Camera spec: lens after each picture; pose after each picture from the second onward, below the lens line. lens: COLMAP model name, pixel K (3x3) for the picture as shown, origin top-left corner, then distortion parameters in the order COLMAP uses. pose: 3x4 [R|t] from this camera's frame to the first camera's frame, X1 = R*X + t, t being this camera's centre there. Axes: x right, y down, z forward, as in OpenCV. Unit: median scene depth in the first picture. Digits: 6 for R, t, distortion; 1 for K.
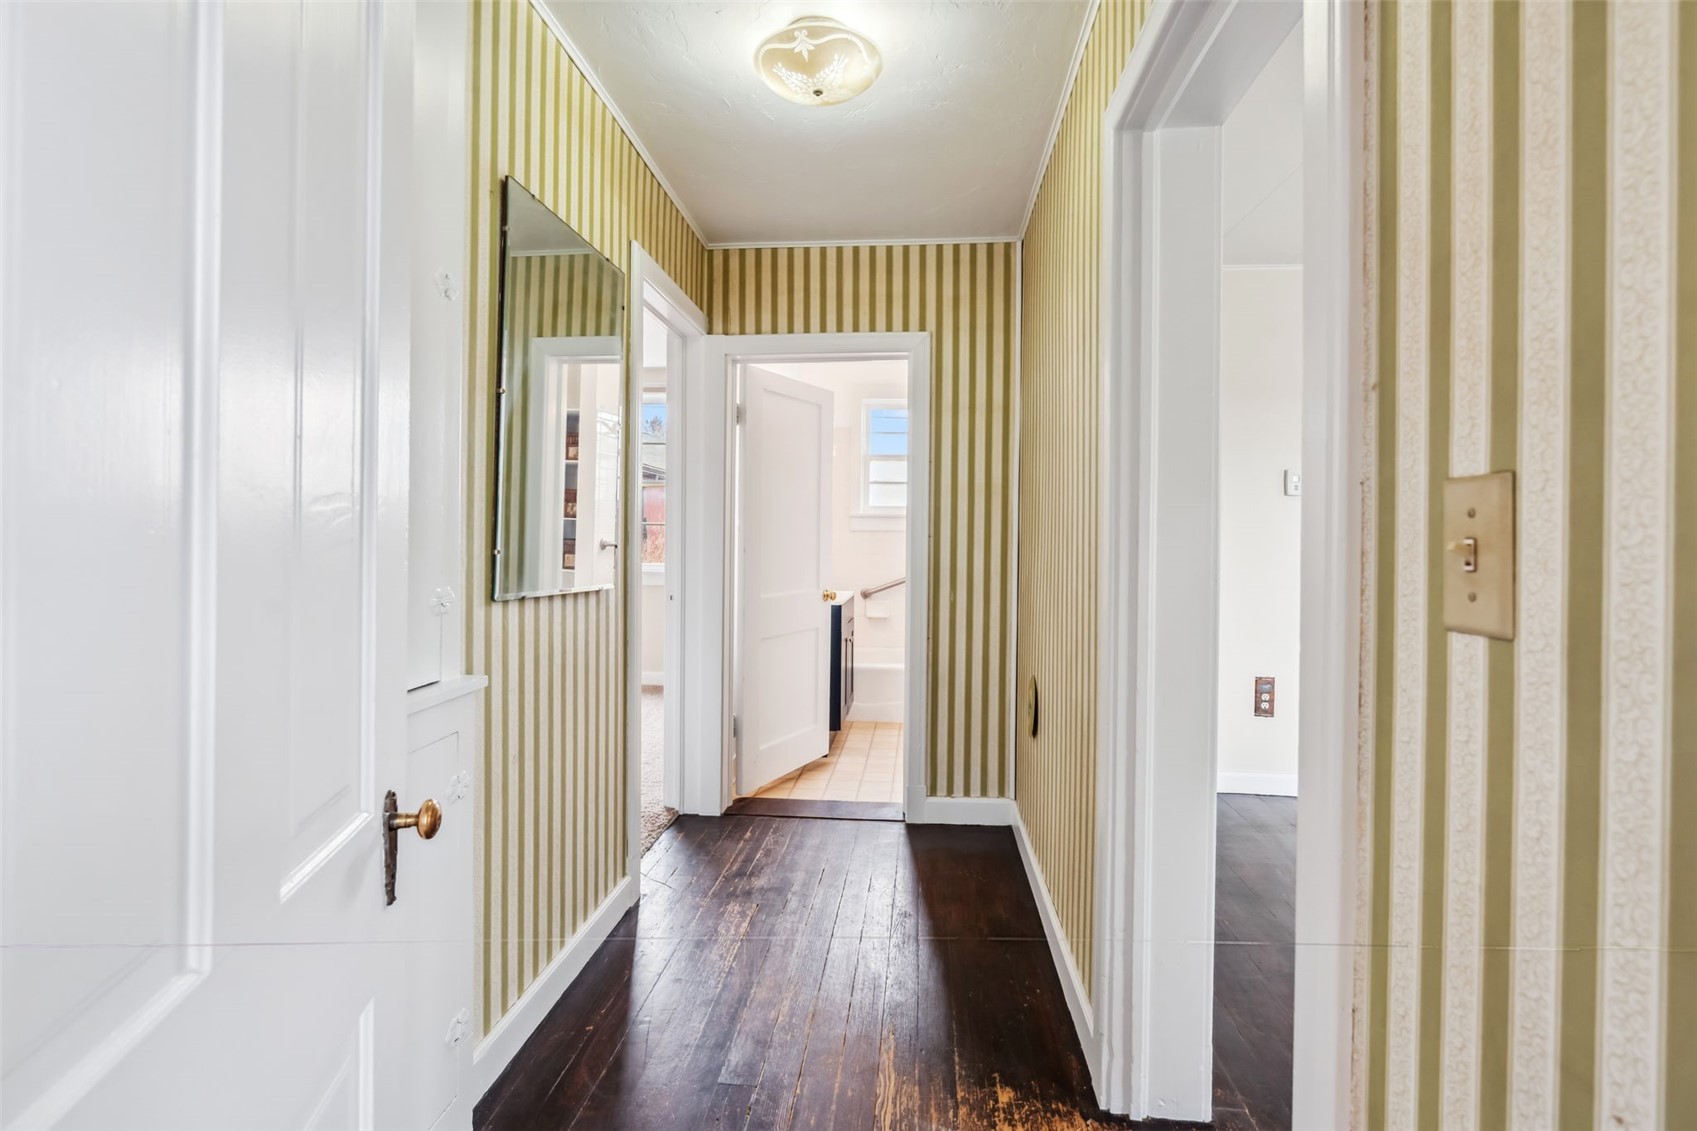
lens RADIAL K [[800.5, 0, 848.2], [0, 800.5, 531.1], [0, 0, 1]] dist [-0.001597, 0.000063]
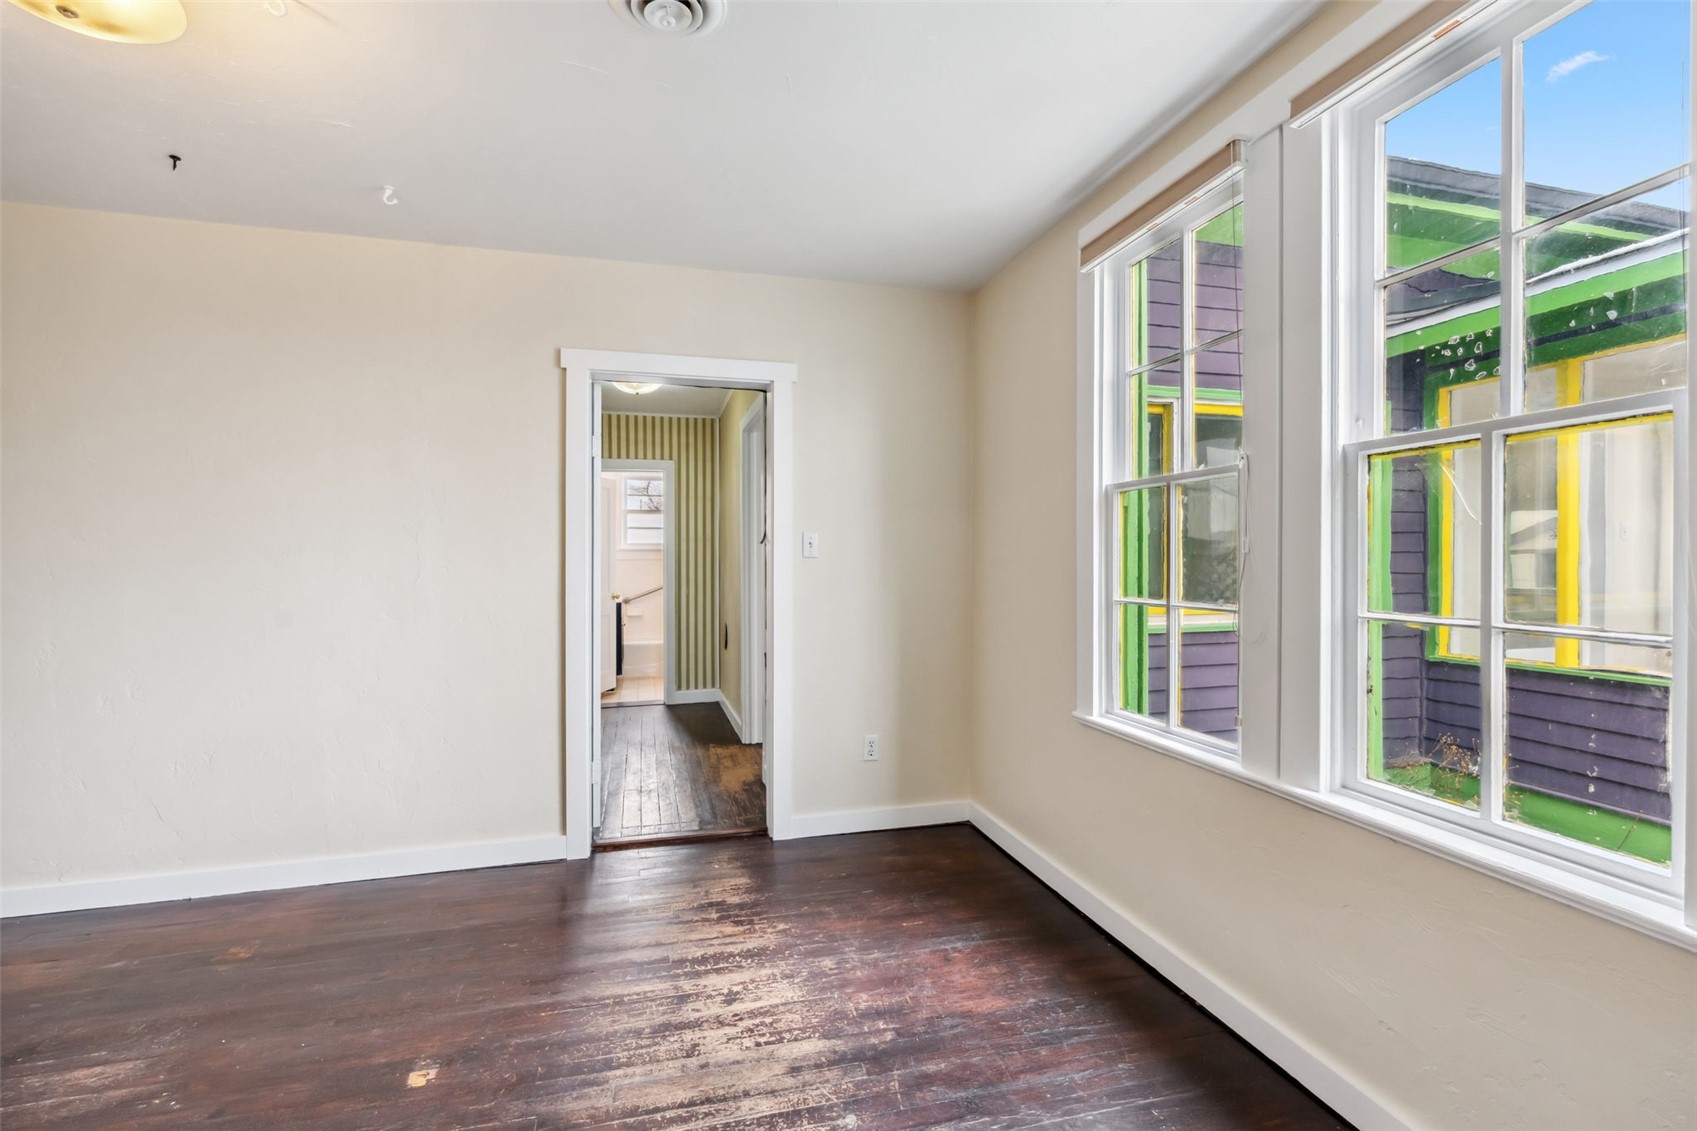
lens RADIAL K [[753.6, 0, 849.3], [0, 753.6, 561.4], [0, 0, 1]] dist [-0.013190, 0.004318]
pose [[0.936338, -0.014390, 0.350805, -0.150283], [0.012794, 0.999895, 0.006867, -0.002291], [-0.350867, -0.001942, 0.936423, -0.903302]]
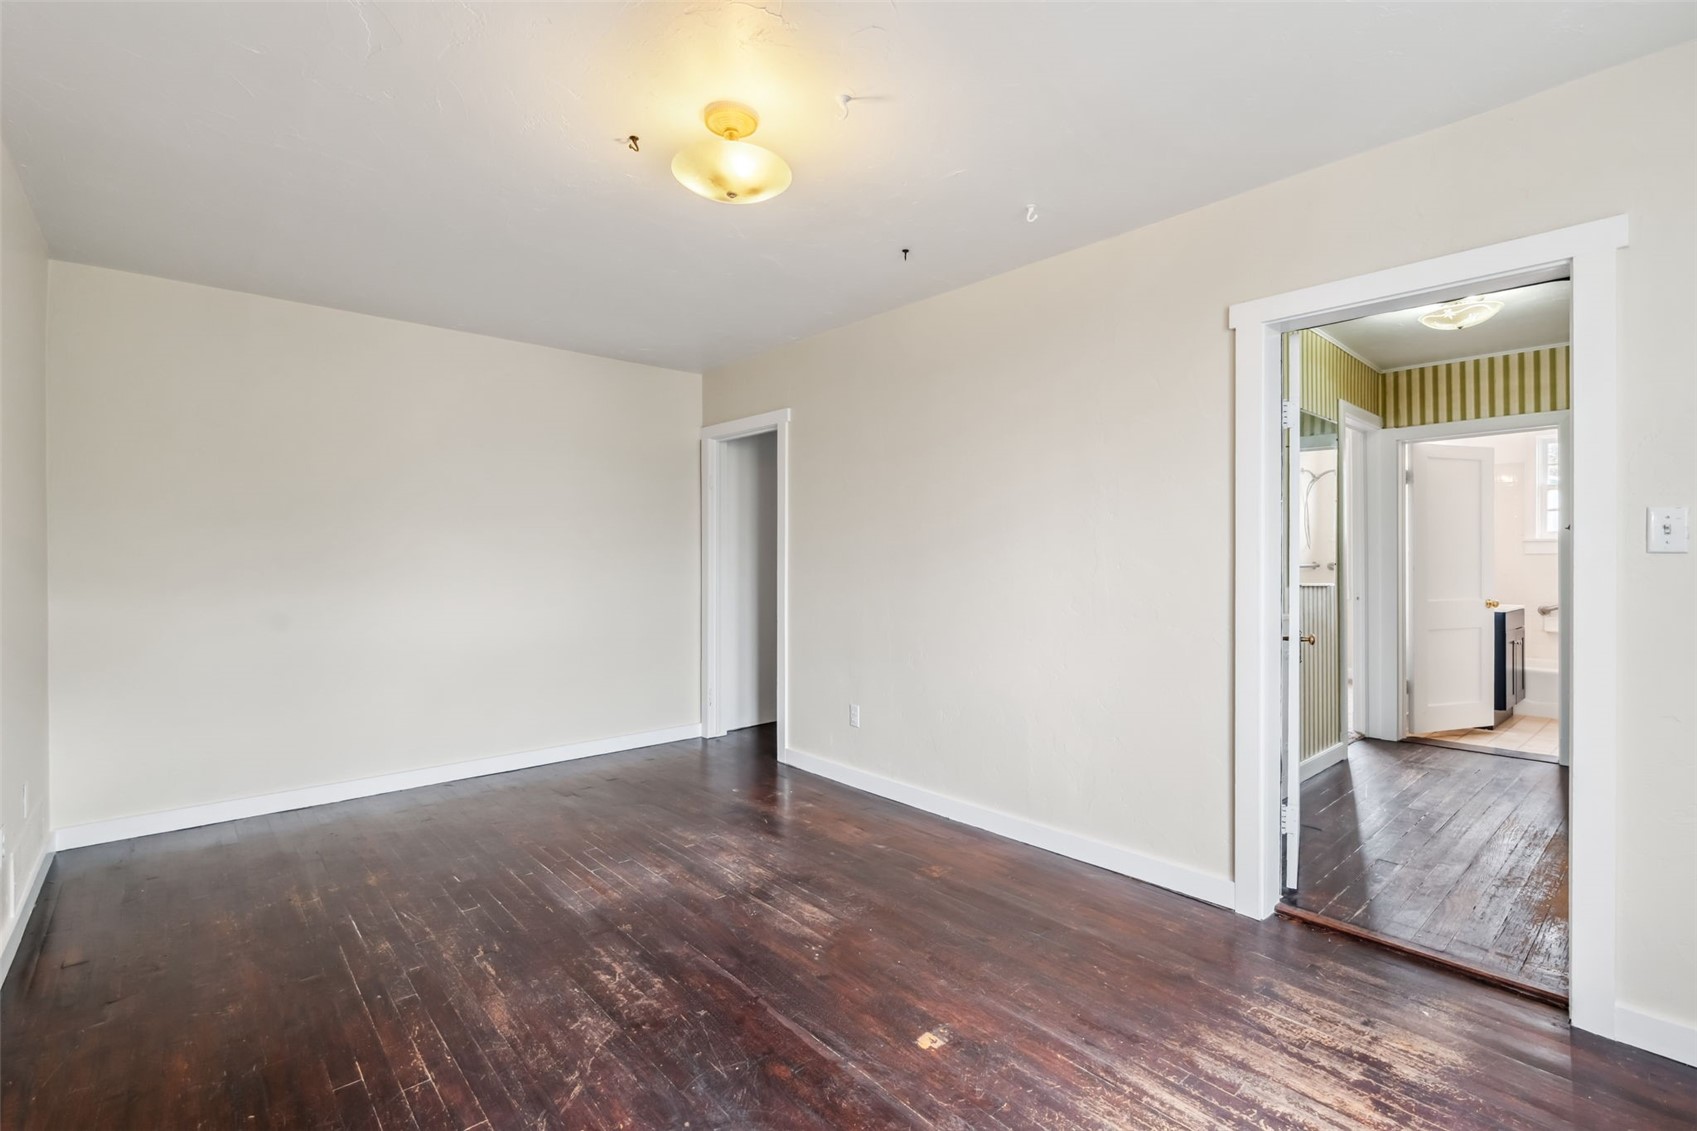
lens RADIAL K [[768.3, 0, 852.3], [0, 768.3, 552.9], [0, 0, 1]] dist [-0.015057, 0.004998]
pose [[0.729588, -0.013530, -0.683753, 0.081703], [0.009397, 0.999908, -0.009759, -0.001286], [0.683822, 0.000695, 0.729648, -0.775451]]
